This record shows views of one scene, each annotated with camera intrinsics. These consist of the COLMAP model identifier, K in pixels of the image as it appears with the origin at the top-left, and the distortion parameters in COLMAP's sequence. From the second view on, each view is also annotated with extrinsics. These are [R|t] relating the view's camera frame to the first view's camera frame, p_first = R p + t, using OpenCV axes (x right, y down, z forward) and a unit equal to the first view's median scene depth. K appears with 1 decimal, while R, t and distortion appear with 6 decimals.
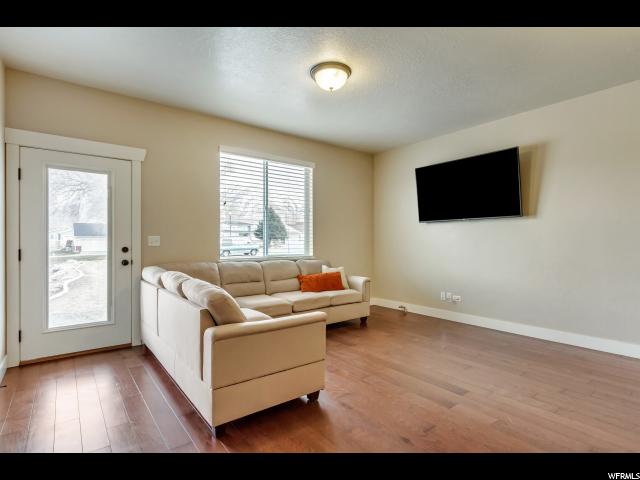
lens RADIAL K [[335.6, 0, 321.8], [0, 335.6, 240.4], [0, 0, 1]] dist [0.012084, -0.000211]
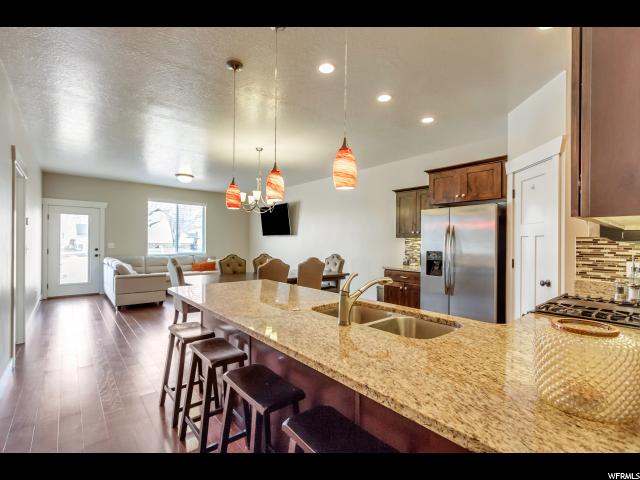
lens RADIAL K [[291.7, 0, 320.0], [0, 291.7, 241.0], [0, 0, 1]] dist [0.001239, 0.000250]
pose [[0.998056, 0.009904, 0.061525, 0.674765], [-0.009883, 0.999951, -0.000648, -0.036176], [-0.061529, 0.000039, 0.998105, -0.885480]]
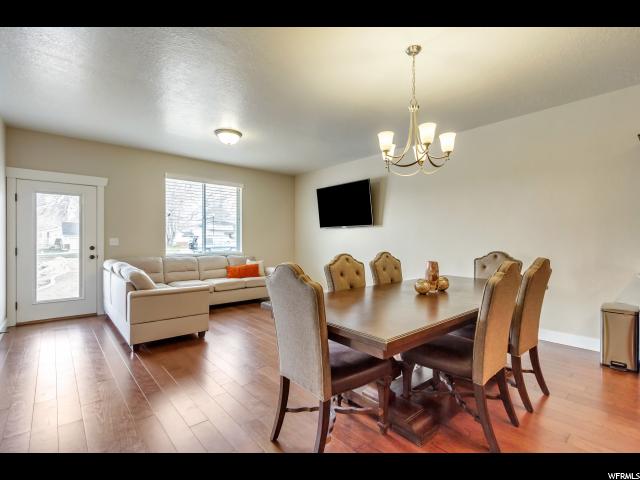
lens RADIAL K [[310.5, 0, 321.4], [0, 310.5, 239.7], [0, 0, 1]] dist [0.011675, -0.000159]
pose [[0.998346, 0.002025, 0.057459, 0.292060], [-0.002128, 0.999996, 0.001731, -0.011362], [-0.057455, -0.001851, 0.998346, -0.359788]]
